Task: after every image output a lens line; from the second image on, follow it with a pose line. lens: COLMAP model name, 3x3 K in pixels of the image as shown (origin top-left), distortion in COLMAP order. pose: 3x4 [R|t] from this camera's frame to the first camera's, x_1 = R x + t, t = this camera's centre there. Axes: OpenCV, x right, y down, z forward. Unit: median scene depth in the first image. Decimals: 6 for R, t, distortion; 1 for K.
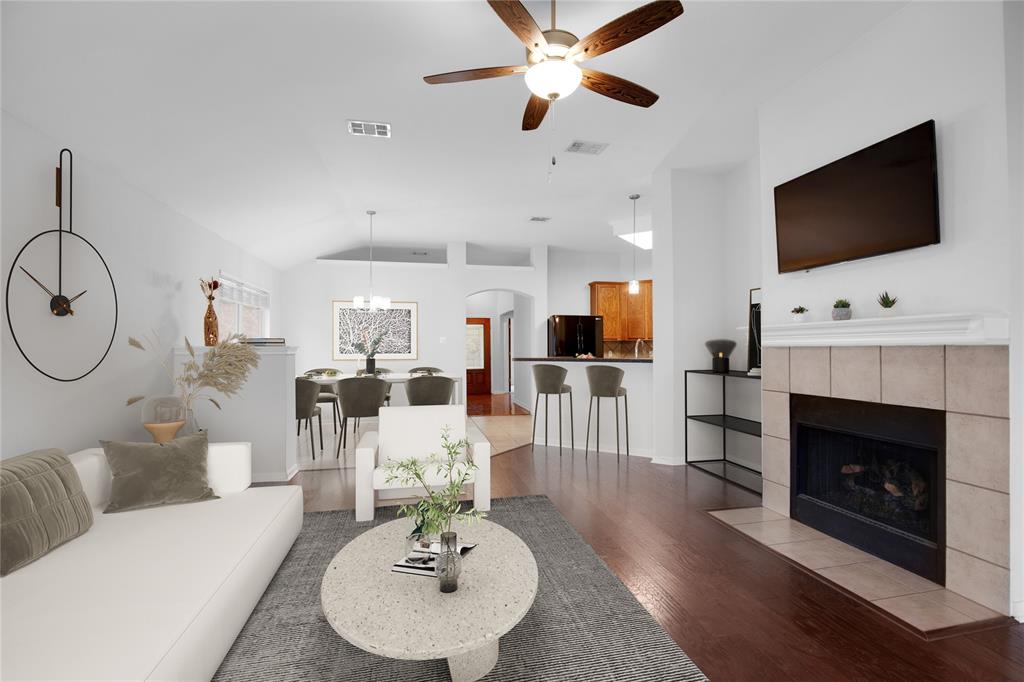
lens RADIAL K [[467.8, 0, 517.8], [0, 467.8, 343.4], [0, 0, 1]] dist [-0.037227, 0.007097]
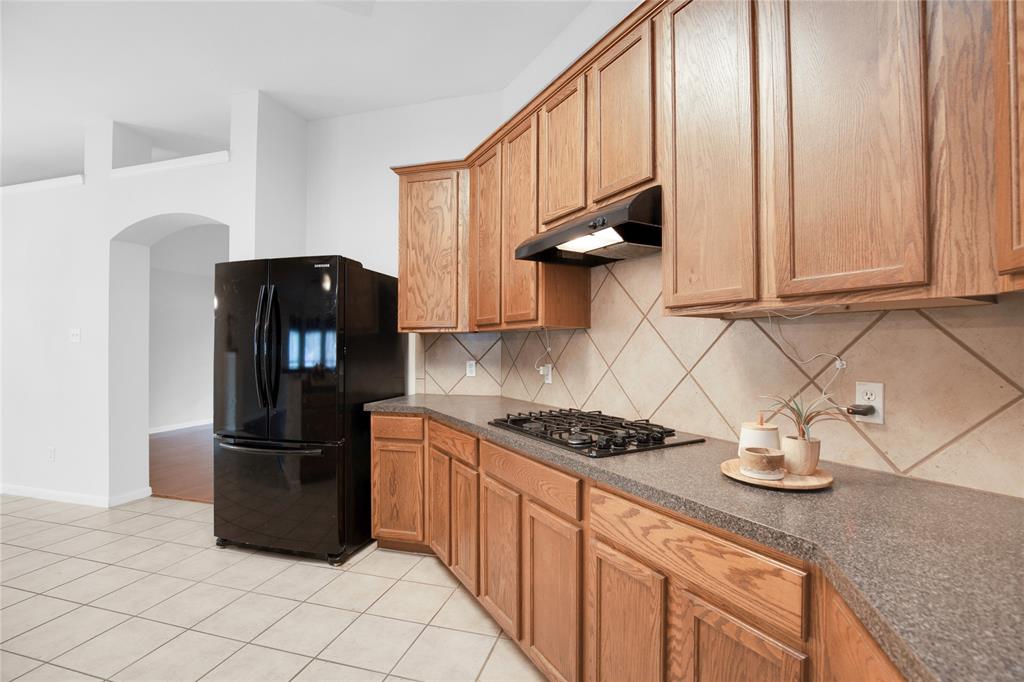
lens RADIAL K [[467.8, 0, 517.8], [0, 467.8, 343.4], [0, 0, 1]] dist [-0.037227, 0.007097]
pose [[0.885198, -0.000337, -0.465214, 1.124554], [0.005037, 0.999948, 0.008861, -0.000027], [0.465187, -0.010187, 0.885154, 1.955583]]
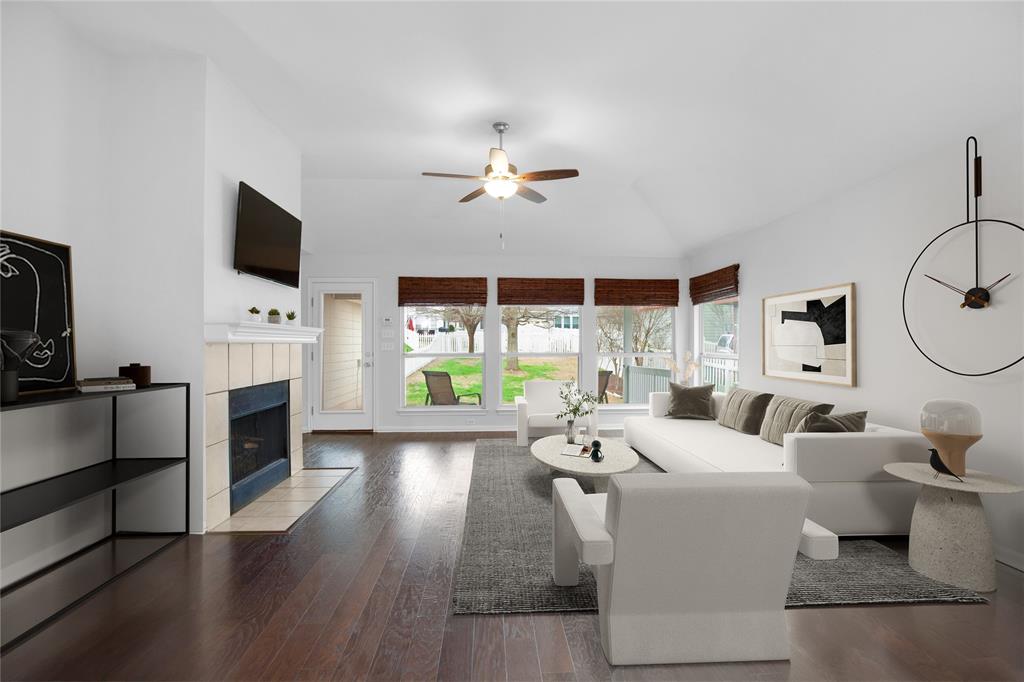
lens RADIAL K [[467.8, 0, 517.8], [0, 467.8, 343.4], [0, 0, 1]] dist [-0.037227, 0.007097]
pose [[-0.988202, 0.004142, 0.153101, -0.173407], [0.002124, 0.999909, -0.013338, 0.021480], [-0.153142, -0.012856, -0.988120, 1.886441]]
